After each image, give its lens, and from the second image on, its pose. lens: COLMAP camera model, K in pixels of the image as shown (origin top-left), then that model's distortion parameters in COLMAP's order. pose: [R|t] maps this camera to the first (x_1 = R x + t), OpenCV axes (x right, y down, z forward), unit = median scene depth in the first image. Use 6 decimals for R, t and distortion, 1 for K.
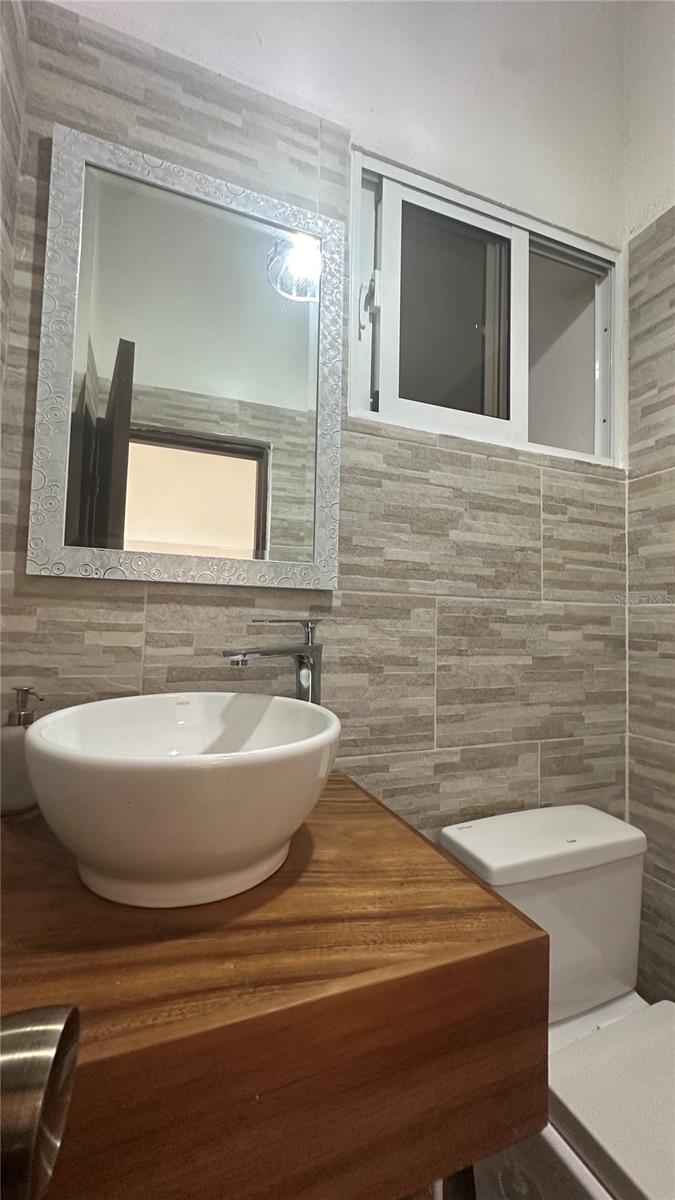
lens RADIAL K [[476.8, 0, 335.4], [0, 476.8, 604.2], [0, 0, 1]] dist [-0.008484, 0.000069]
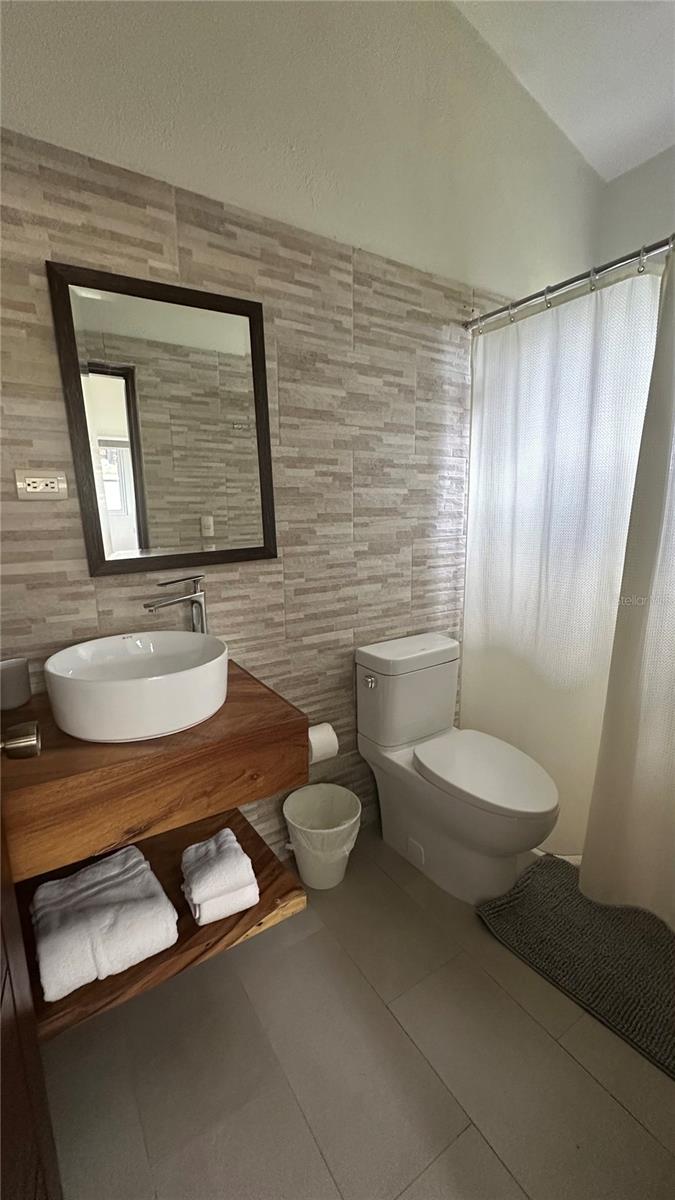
lens RADIAL K [[476.8, 0, 338.4], [0, 476.8, 595.7], [0, 0, 1]] dist [-0.008484, 0.000069]
pose [[0.977340, -0.067473, 0.200635, -0.502661], [0.016584, 0.969331, 0.245199, -0.289641], [-0.211026, -0.236316, 0.948485, -0.834118]]
